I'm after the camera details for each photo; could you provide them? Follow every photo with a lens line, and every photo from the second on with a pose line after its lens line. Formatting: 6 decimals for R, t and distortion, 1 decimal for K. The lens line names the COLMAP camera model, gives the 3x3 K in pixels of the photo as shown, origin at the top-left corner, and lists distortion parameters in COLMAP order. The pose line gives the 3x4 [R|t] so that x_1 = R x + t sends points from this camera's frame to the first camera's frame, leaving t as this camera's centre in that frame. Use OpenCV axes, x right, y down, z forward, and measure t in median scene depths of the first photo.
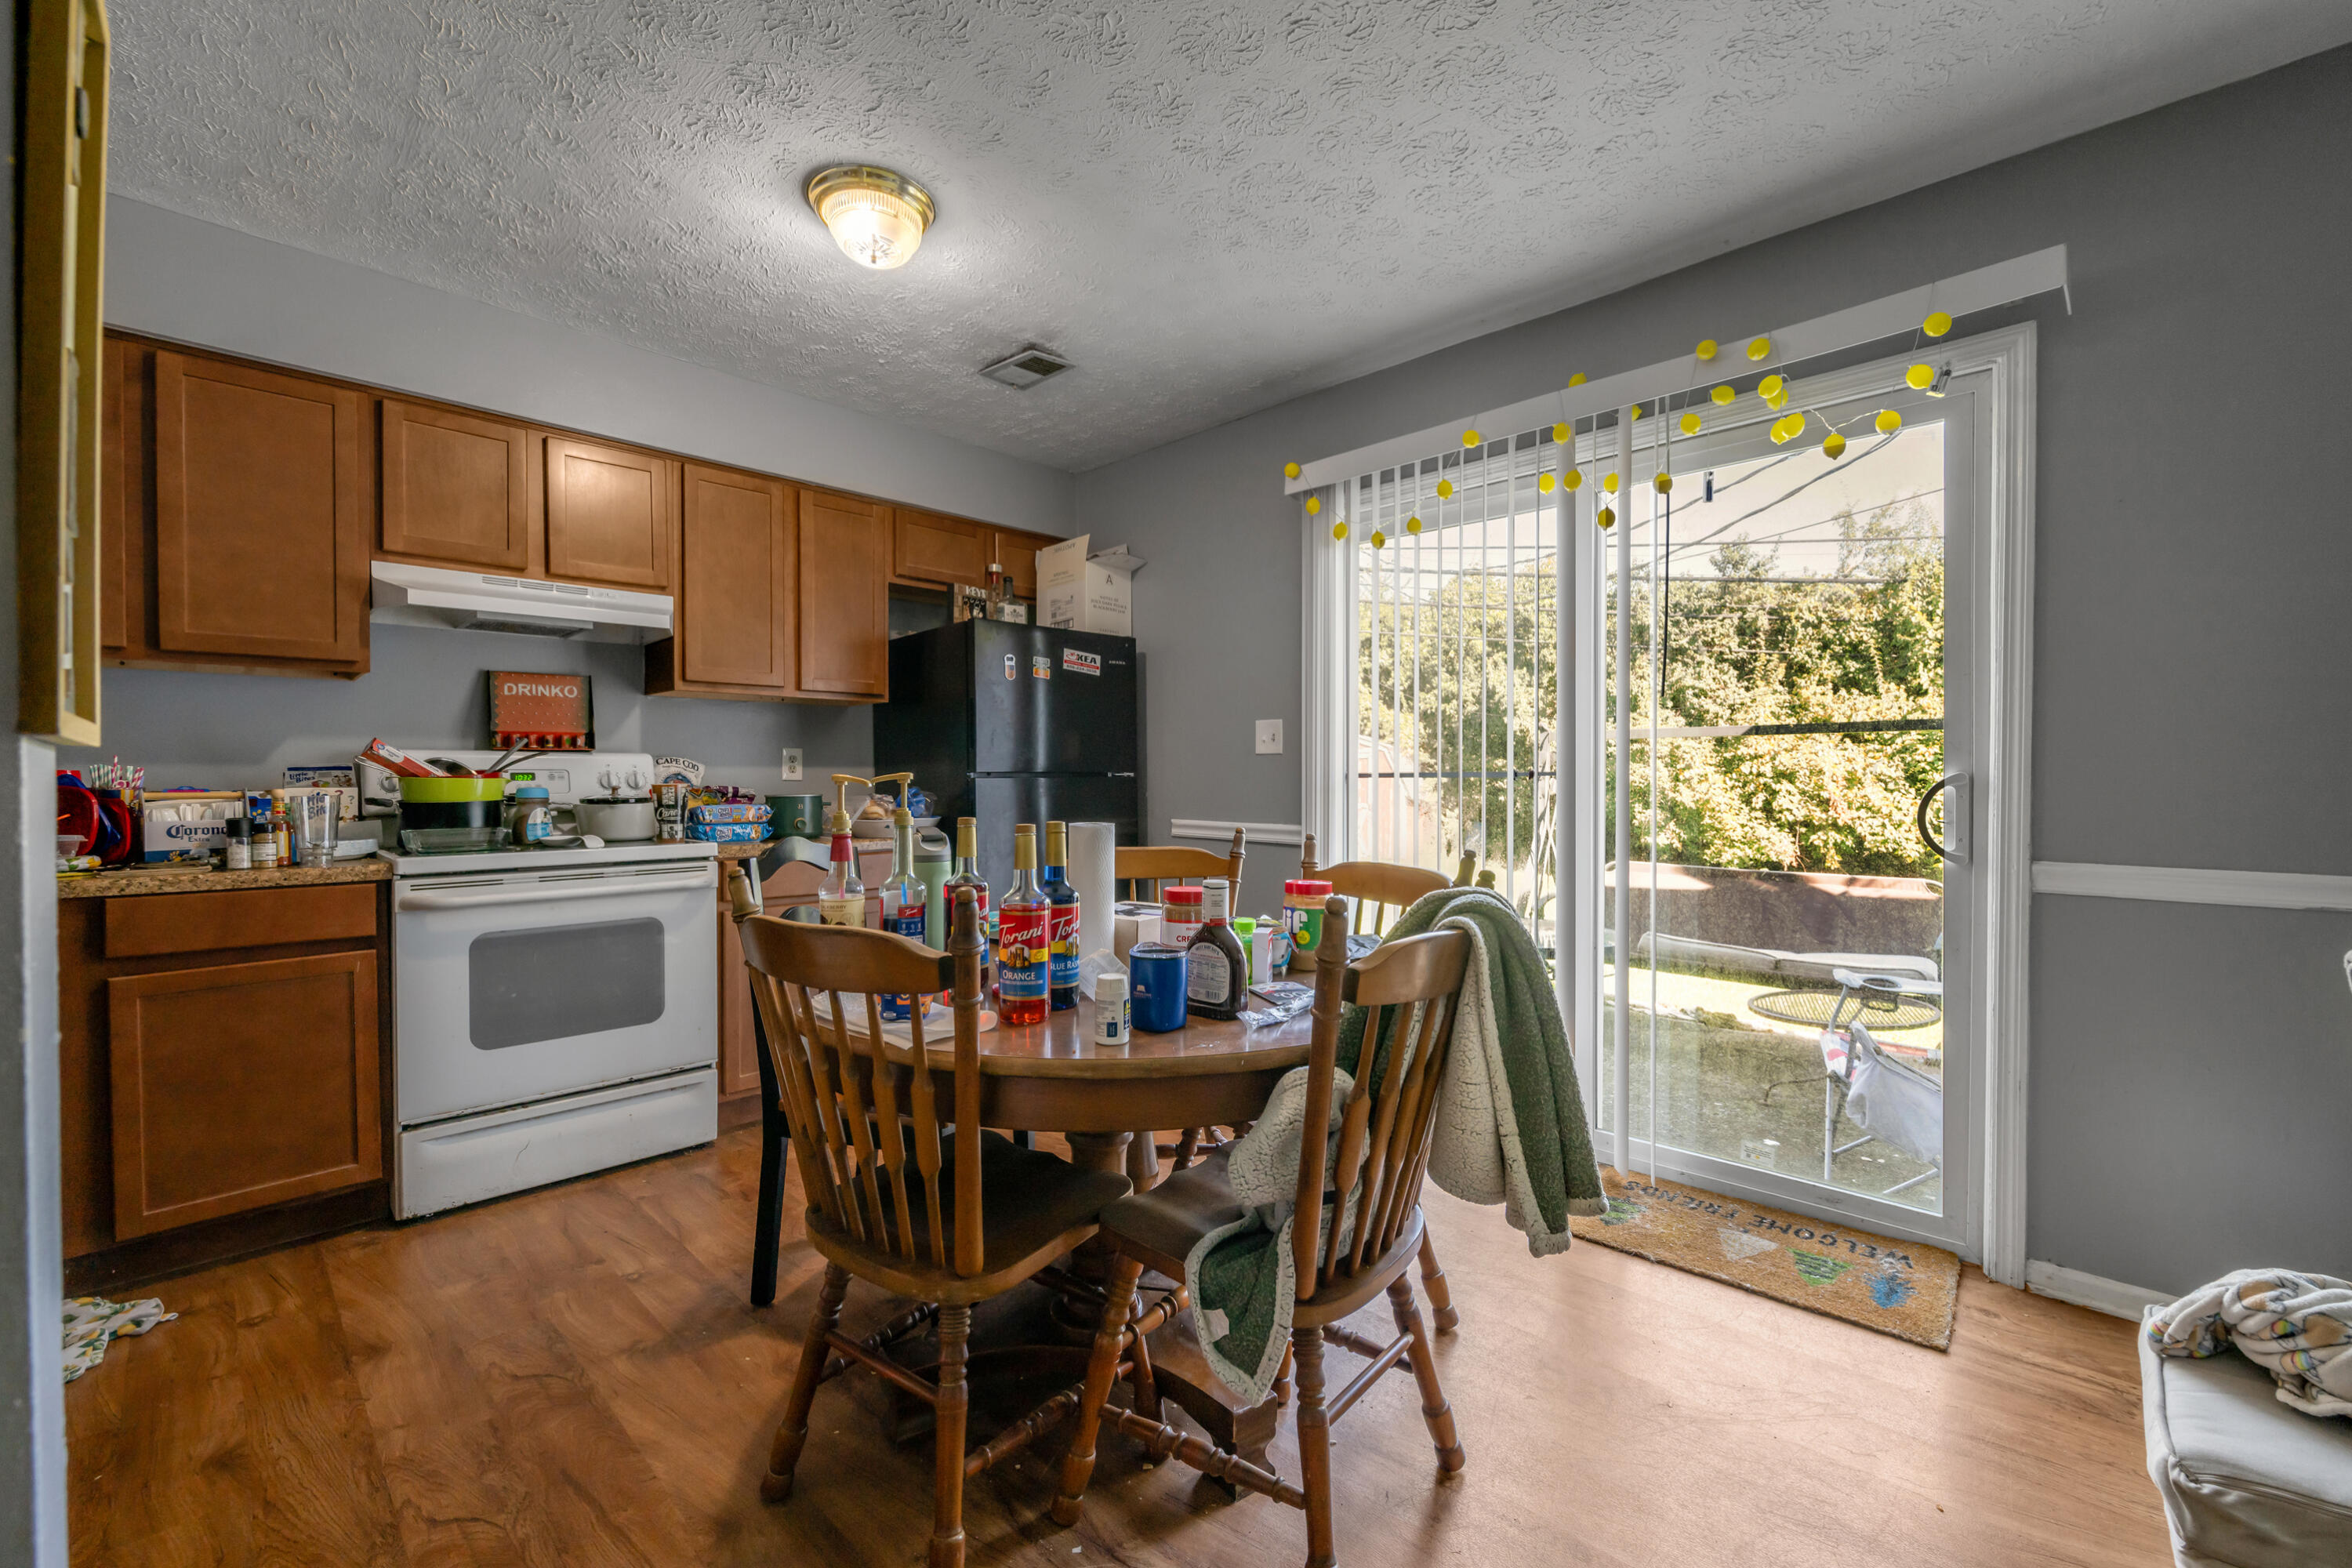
lens RADIAL K [[979.4, 0, 1176.0], [0, 979.4, 784.0], [0, 0, 1]] dist [0.000584, 0.000024]
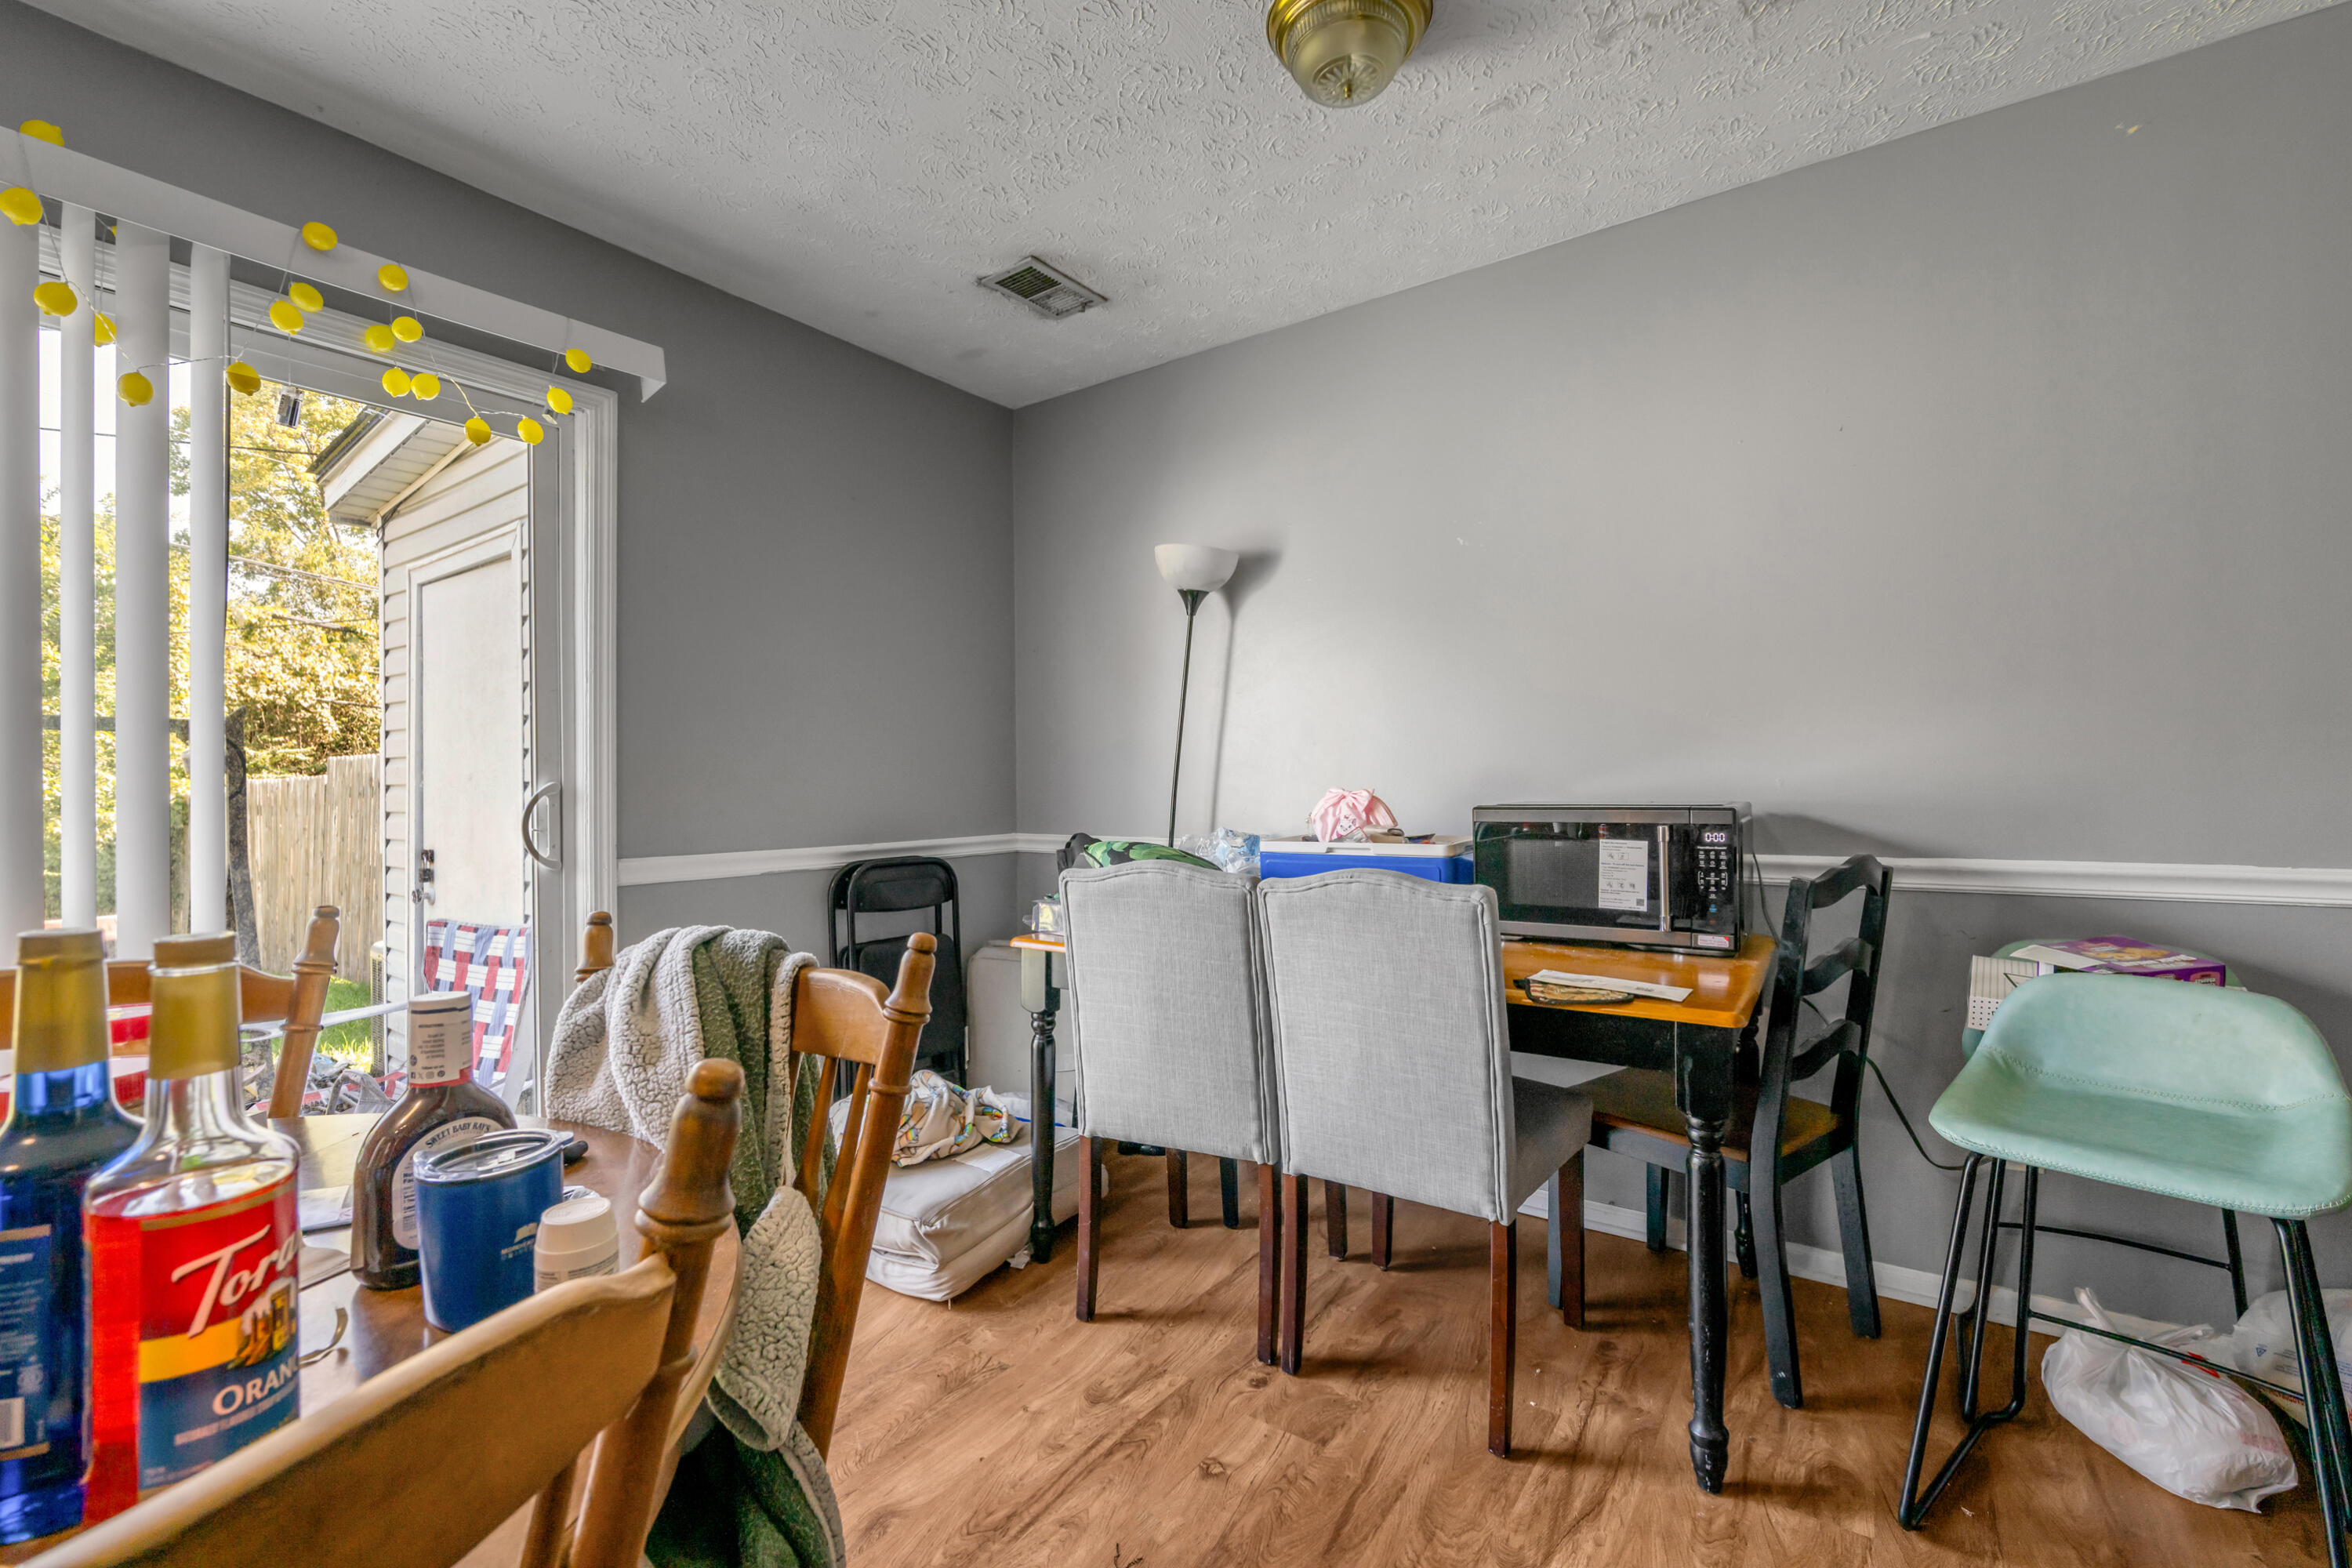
lens RADIAL K [[979.4, 0, 1176.0], [0, 979.4, 784.0], [0, 0, 1]] dist [0.000584, 0.000024]
pose [[-0.152208, 0.004787, 0.988337, -0.321389], [0.007680, 0.999964, -0.003661, -0.001206], [-0.988319, 0.007033, -0.152240, 0.446014]]
